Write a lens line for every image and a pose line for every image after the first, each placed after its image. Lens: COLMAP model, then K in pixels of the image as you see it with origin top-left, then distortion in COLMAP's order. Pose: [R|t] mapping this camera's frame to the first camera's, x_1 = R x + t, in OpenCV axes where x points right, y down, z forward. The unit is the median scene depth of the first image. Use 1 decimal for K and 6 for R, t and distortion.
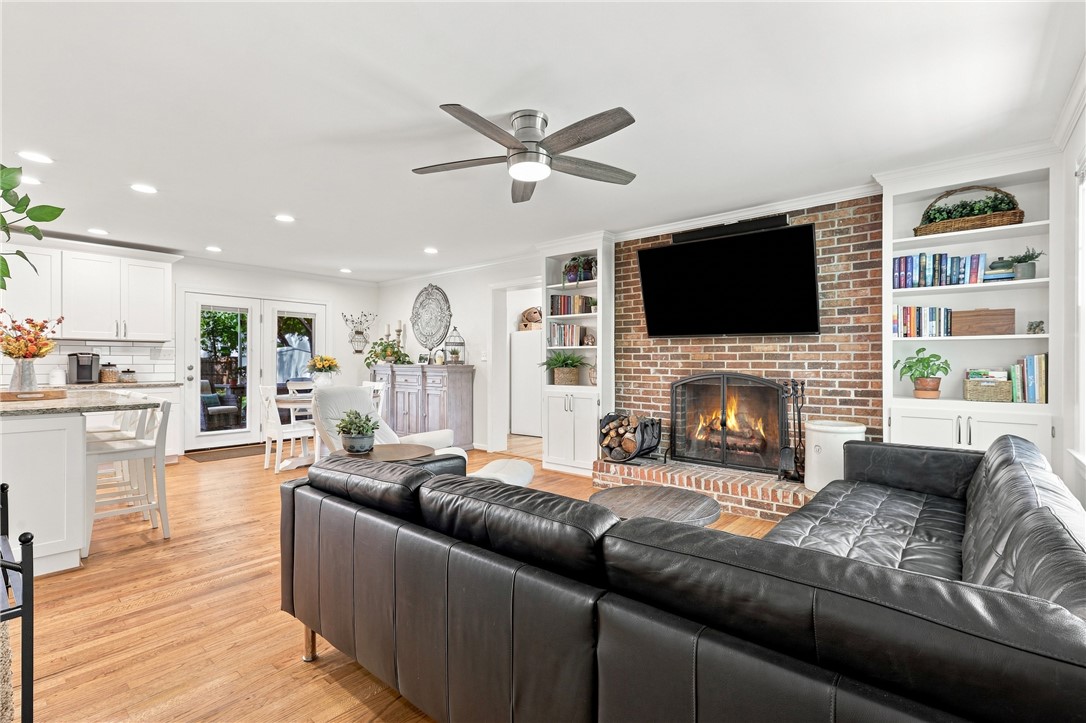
lens RADIAL K [[494.1, 0, 537.6], [0, 494.1, 362.3], [0, 0, 1]] dist [-0.000430, 0.001053]
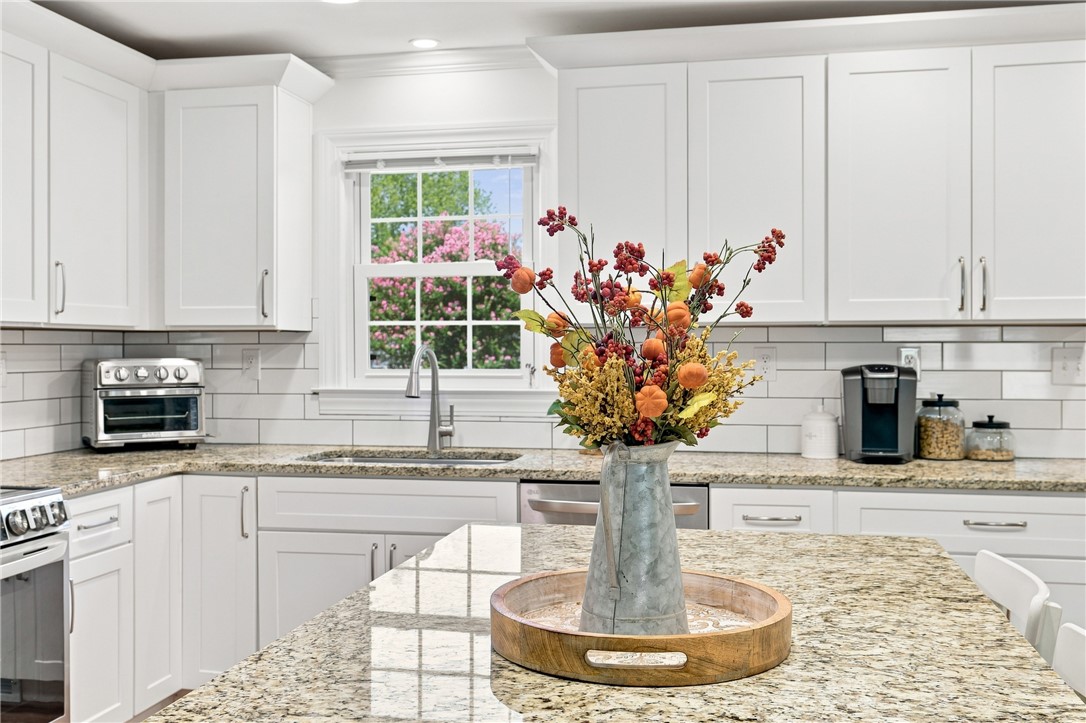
lens RADIAL K [[1058.8, 0, 543.0], [0, 1058.8, 361.5], [0, 0, 1]] dist [-0.004581, -0.002381]
pose [[0.488657, 0.009013, -0.872429, -0.420121], [0.000813, 0.999941, 0.010786, -0.029300], [0.872475, -0.005980, 0.488621, 0.469245]]
